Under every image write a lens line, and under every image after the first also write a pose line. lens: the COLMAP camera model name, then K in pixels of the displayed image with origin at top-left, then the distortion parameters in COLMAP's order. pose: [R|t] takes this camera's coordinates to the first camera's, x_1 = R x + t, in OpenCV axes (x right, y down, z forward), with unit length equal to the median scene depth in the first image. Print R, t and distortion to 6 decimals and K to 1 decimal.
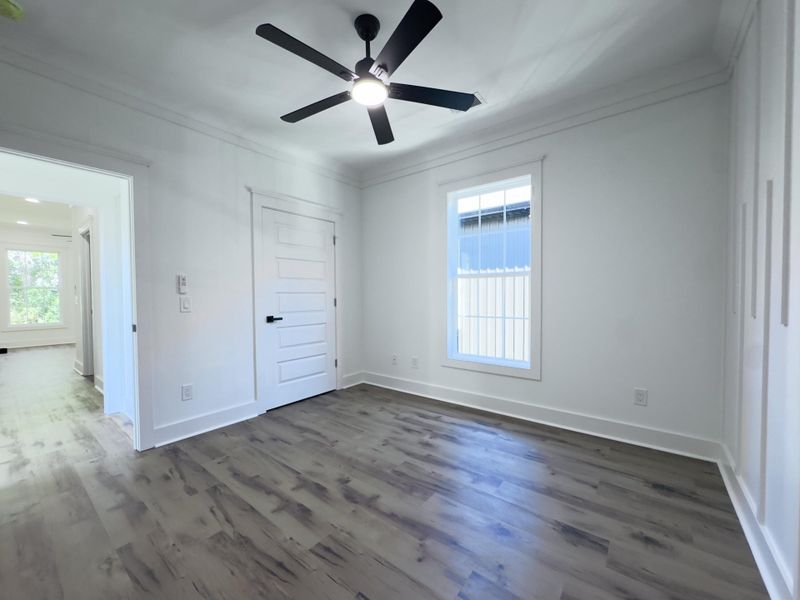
lens RADIAL K [[319.5, 0, 397.2], [0, 319.5, 301.4], [0, 0, 1]] dist [-0.001734, 0.000183]
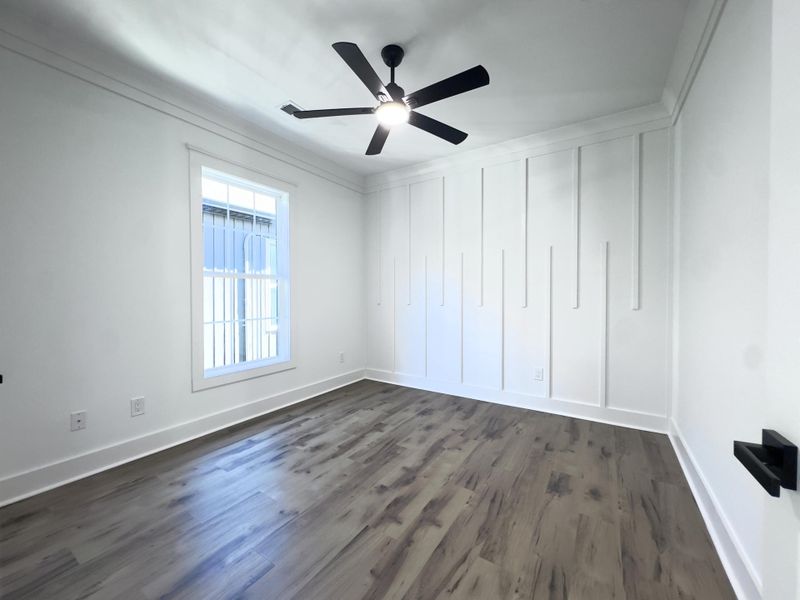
lens RADIAL K [[319.5, 0, 397.2], [0, 319.5, 301.4], [0, 0, 1]] dist [-0.001734, 0.000183]
pose [[-0.088562, -0.013754, 0.995976, -1.105776], [0.023626, 0.999594, 0.015905, -0.019252], [-0.995790, 0.024939, -0.088201, 1.008012]]
